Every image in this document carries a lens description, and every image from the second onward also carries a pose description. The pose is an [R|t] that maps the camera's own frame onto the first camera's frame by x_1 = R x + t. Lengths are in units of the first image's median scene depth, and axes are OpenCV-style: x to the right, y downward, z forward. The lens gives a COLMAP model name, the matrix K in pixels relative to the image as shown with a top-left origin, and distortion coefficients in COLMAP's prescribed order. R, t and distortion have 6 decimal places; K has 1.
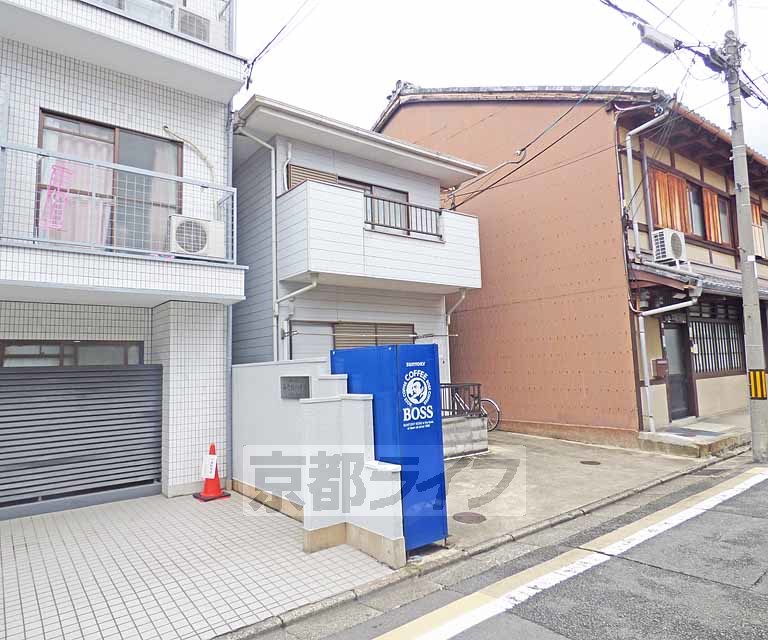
lens RADIAL K [[496.6, 0, 384.0], [0, 496.6, 320.0], [0, 0, 1]] dist [0.002395, 0.001975]
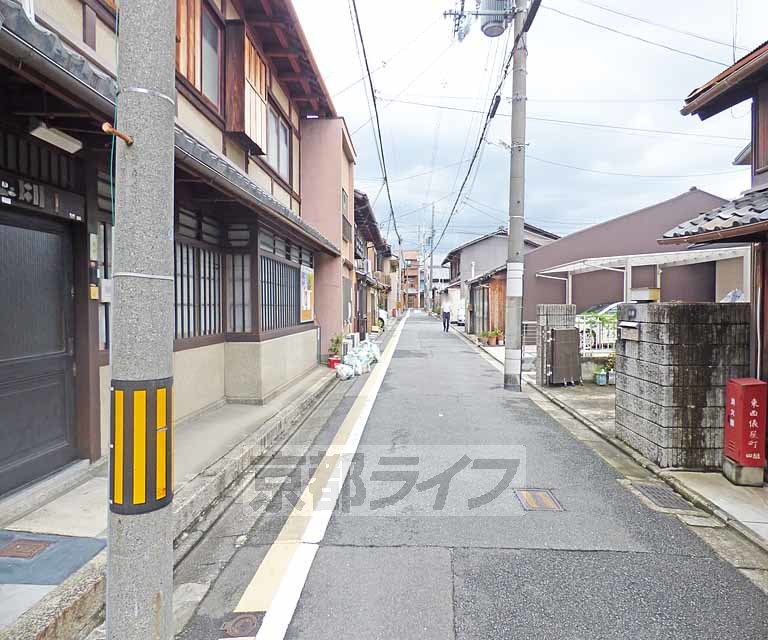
lens RADIAL K [[496.6, 0, 384.0], [0, 496.6, 320.0], [0, 0, 1]] dist [0.002395, 0.001975]
pose [[0.652276, 0.017398, 0.757782, 0.545674], [-0.097780, 0.993315, 0.061360, 0.039922], [-0.751648, -0.114119, 0.649617, 0.650145]]
